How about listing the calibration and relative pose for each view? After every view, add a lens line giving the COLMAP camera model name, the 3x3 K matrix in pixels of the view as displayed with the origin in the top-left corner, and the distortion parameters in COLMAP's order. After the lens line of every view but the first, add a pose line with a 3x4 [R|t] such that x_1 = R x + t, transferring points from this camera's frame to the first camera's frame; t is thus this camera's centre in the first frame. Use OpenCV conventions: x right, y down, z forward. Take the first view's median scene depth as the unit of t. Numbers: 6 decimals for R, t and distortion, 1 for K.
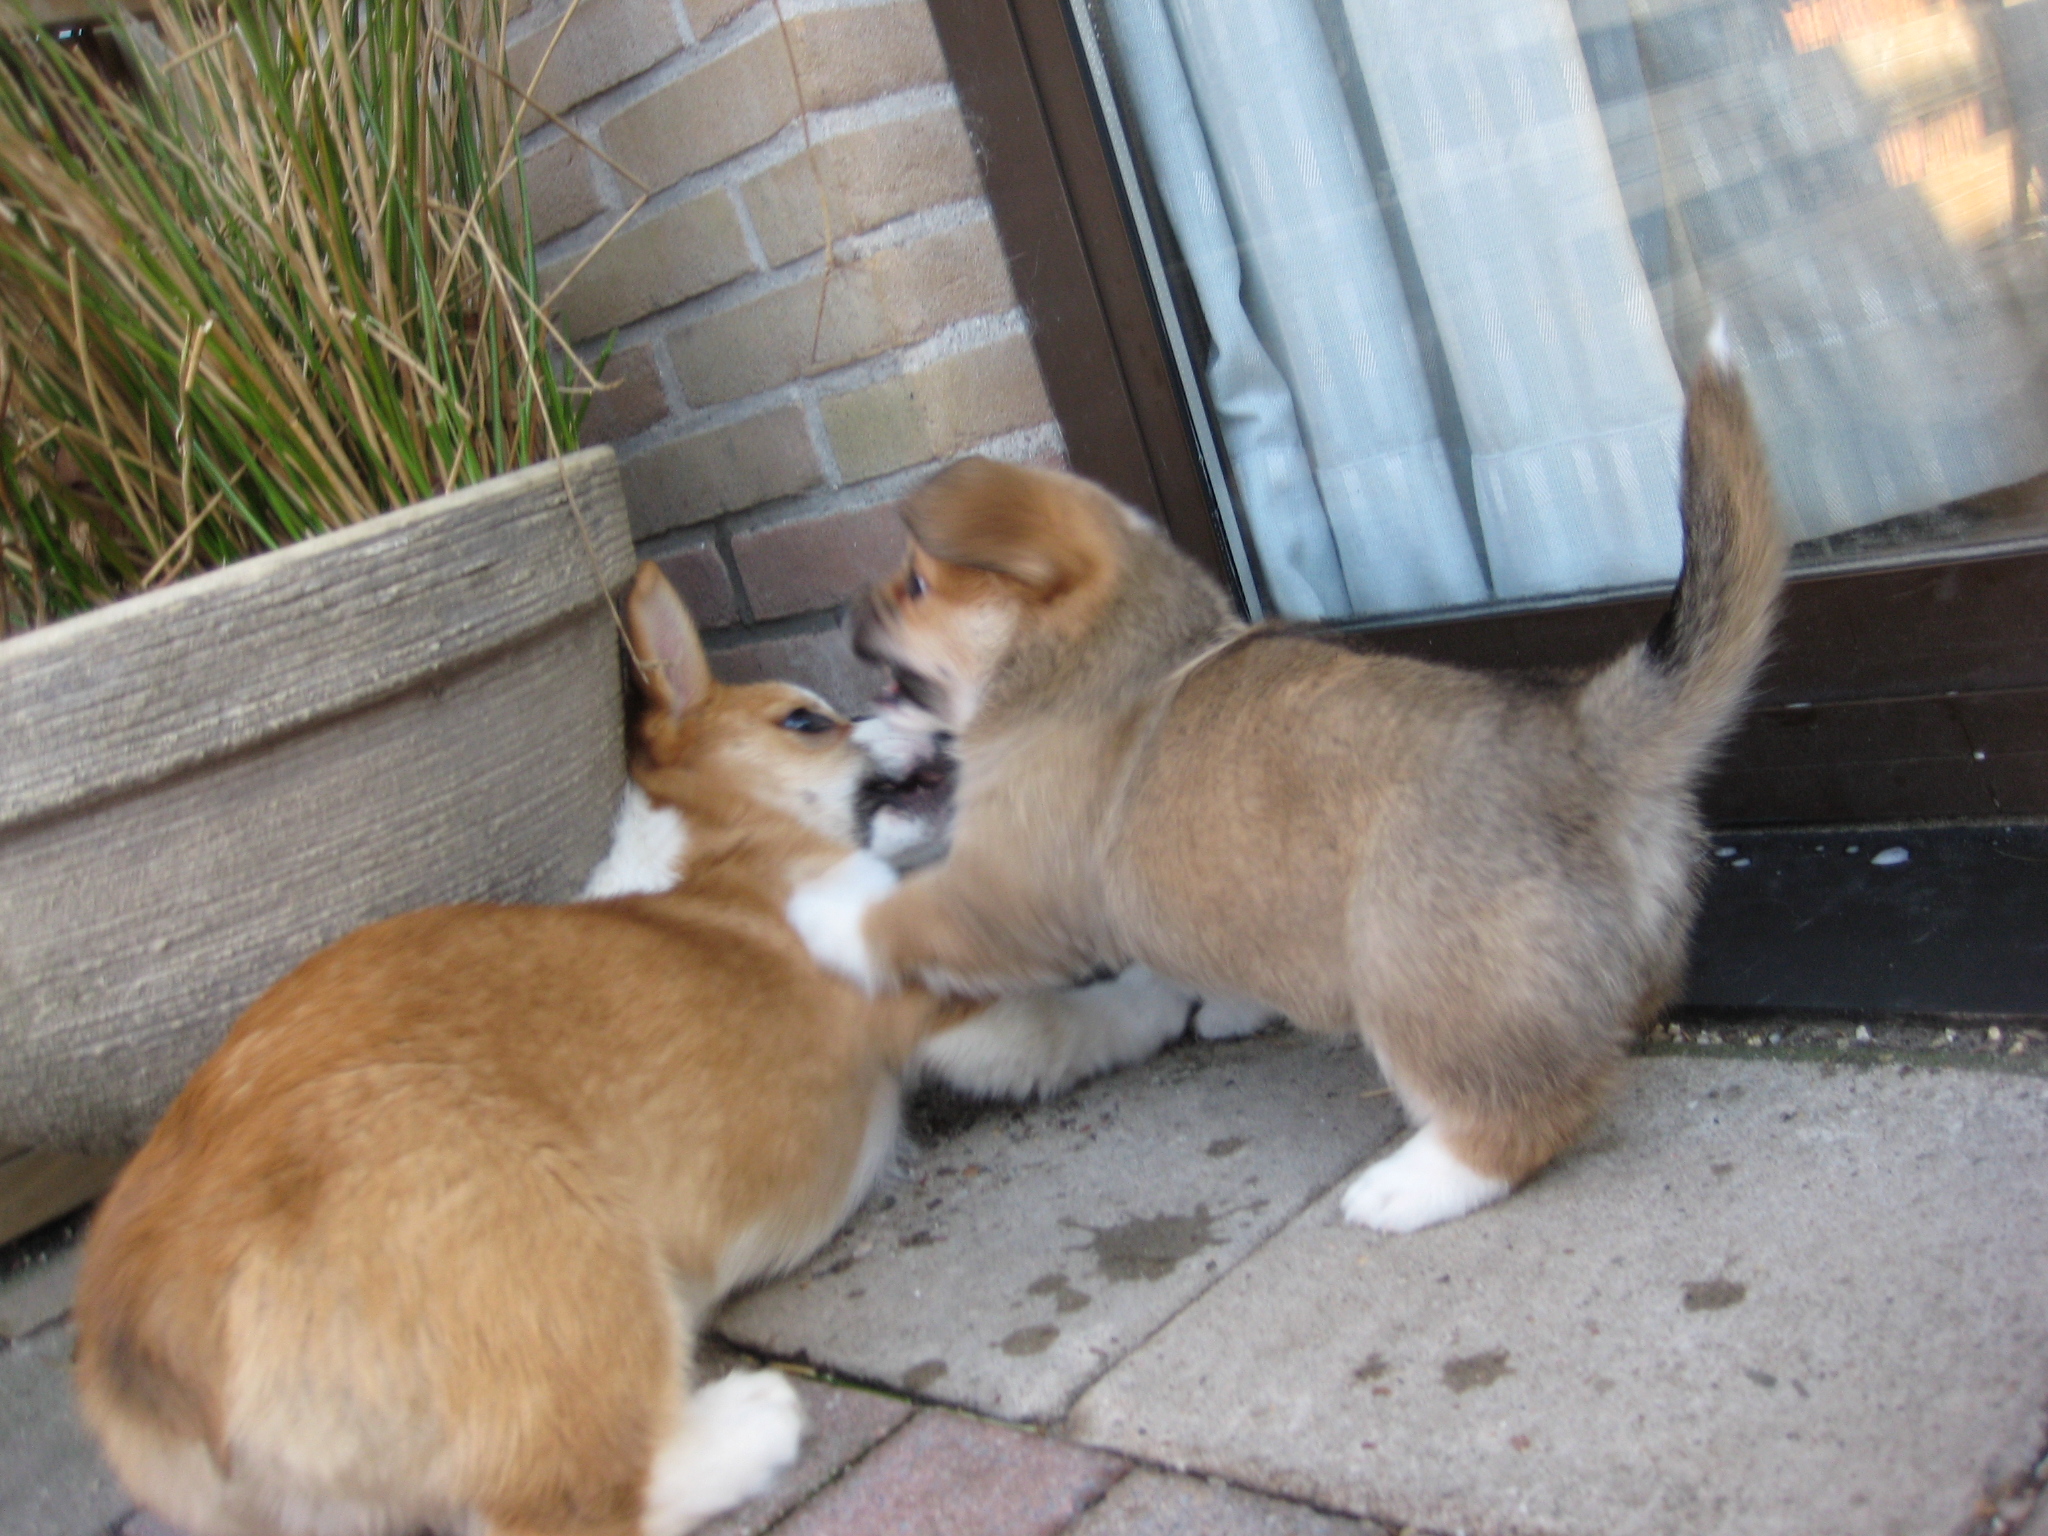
lens RADIAL K [[2152.4, 0, 1024.0], [0, 2152.4, 768.0], [0, 0, 1]] dist [-0.255194, 0.451290]
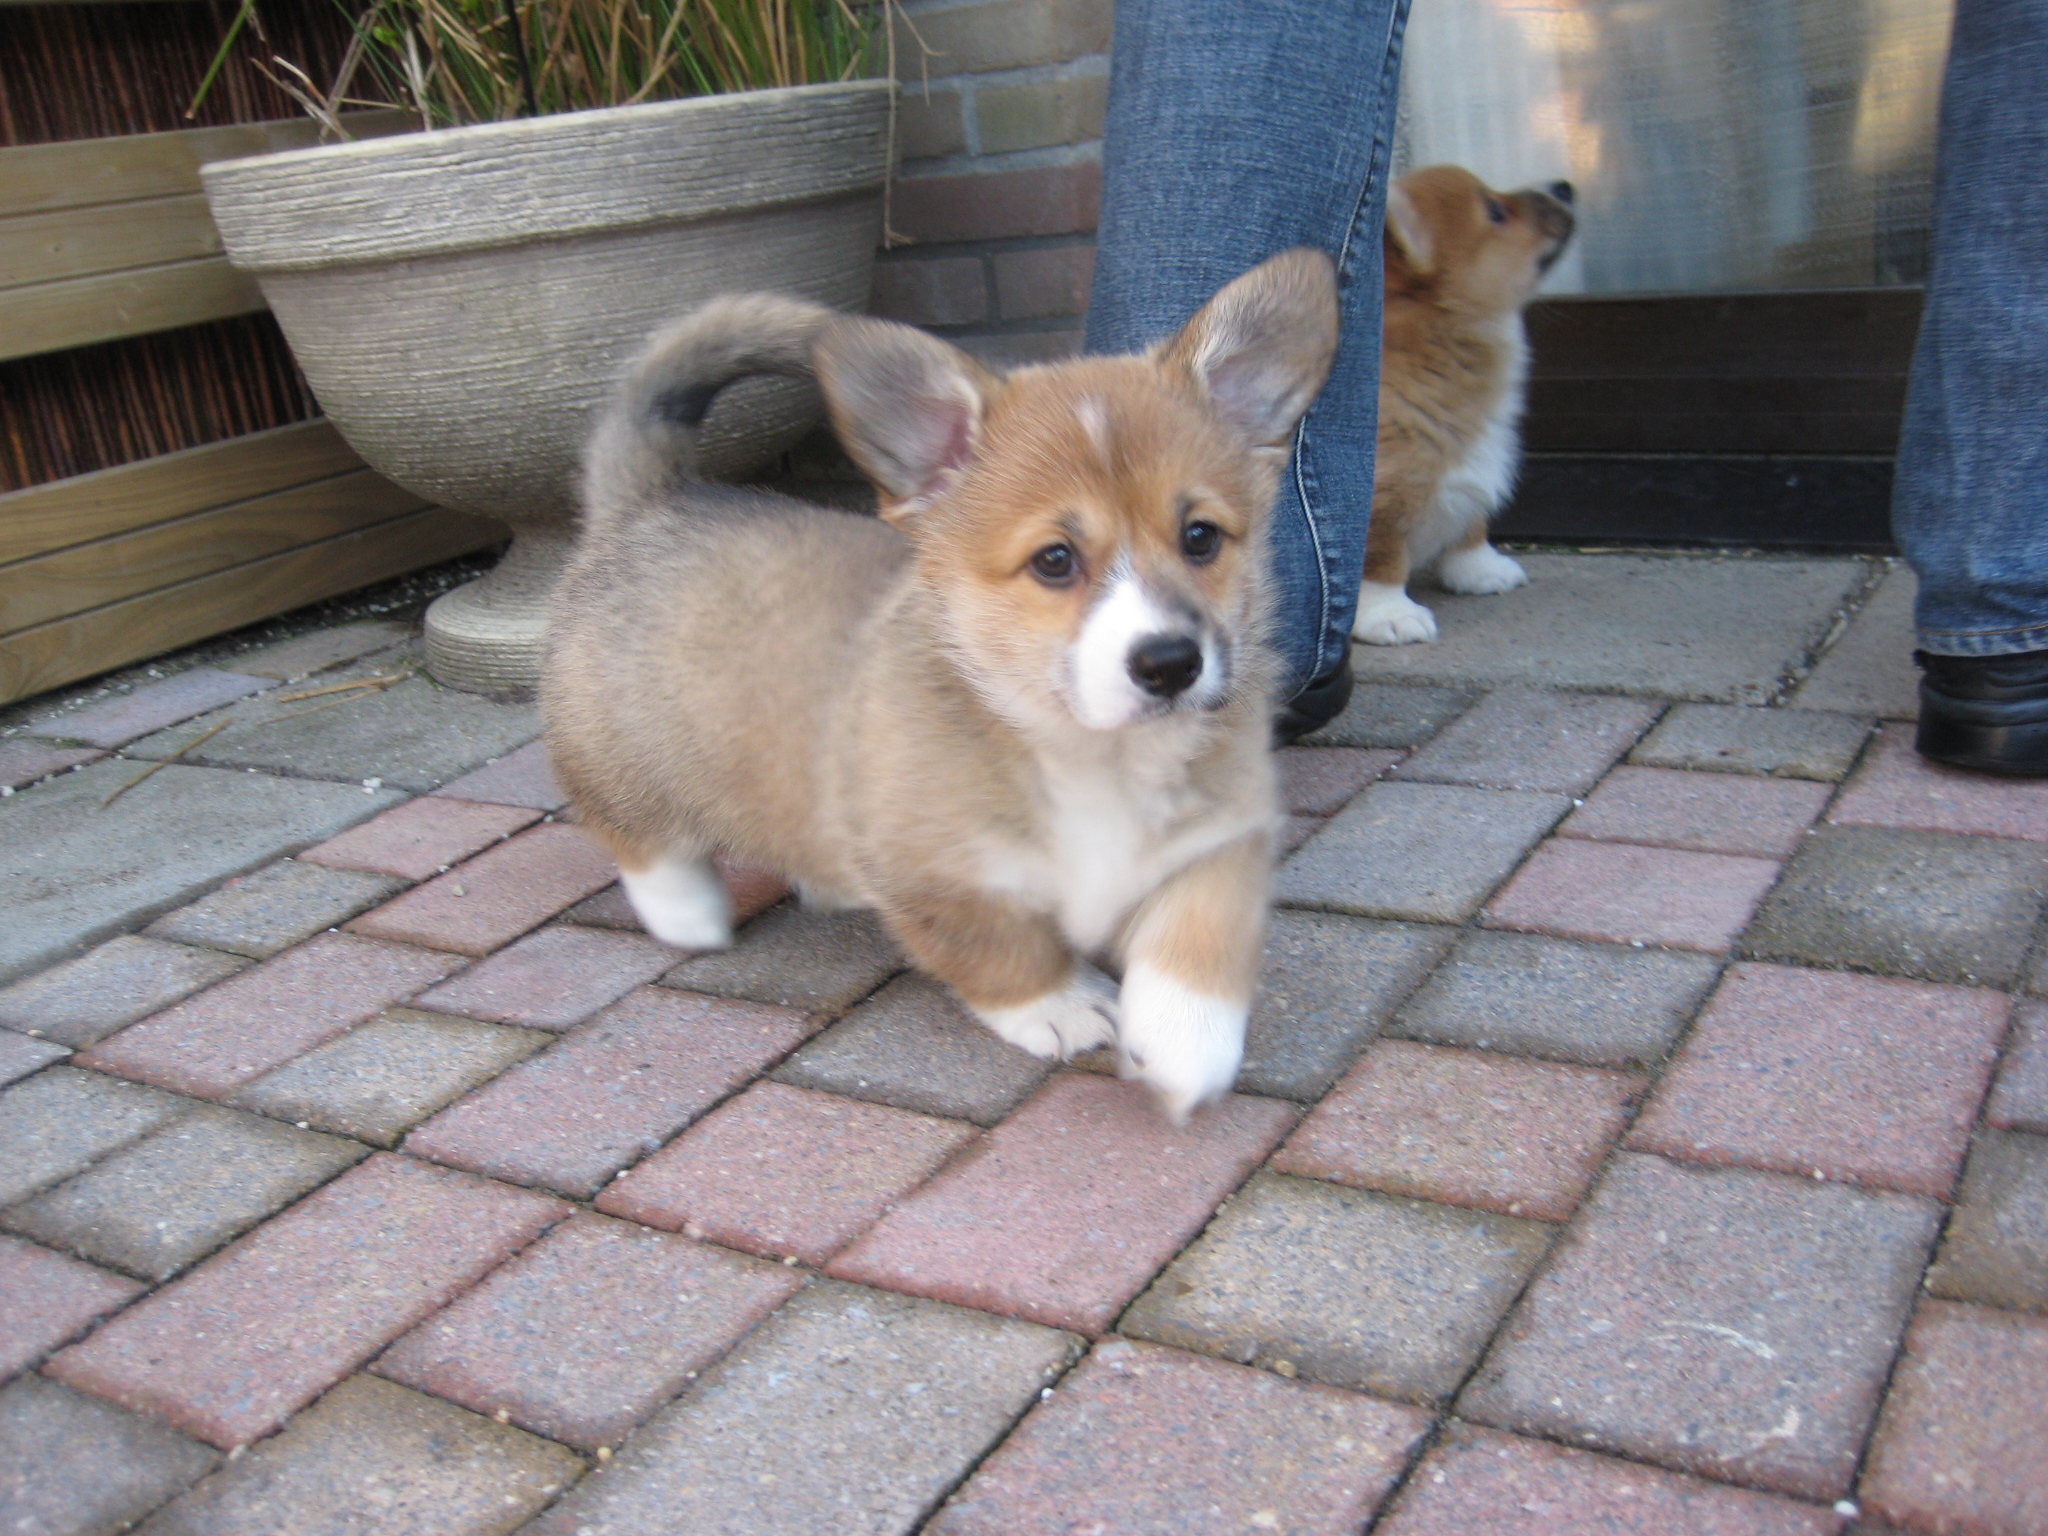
lens RADIAL K [[2152.4, 0, 1024.0], [0, 2152.4, 768.0], [0, 0, 1]] dist [-0.255194, 0.451290]
pose [[0.960632, 0.123401, 0.248914, -0.507181], [-0.138039, 0.989529, 0.042167, 0.293325], [-0.241104, -0.074867, 0.967607, -0.541895]]
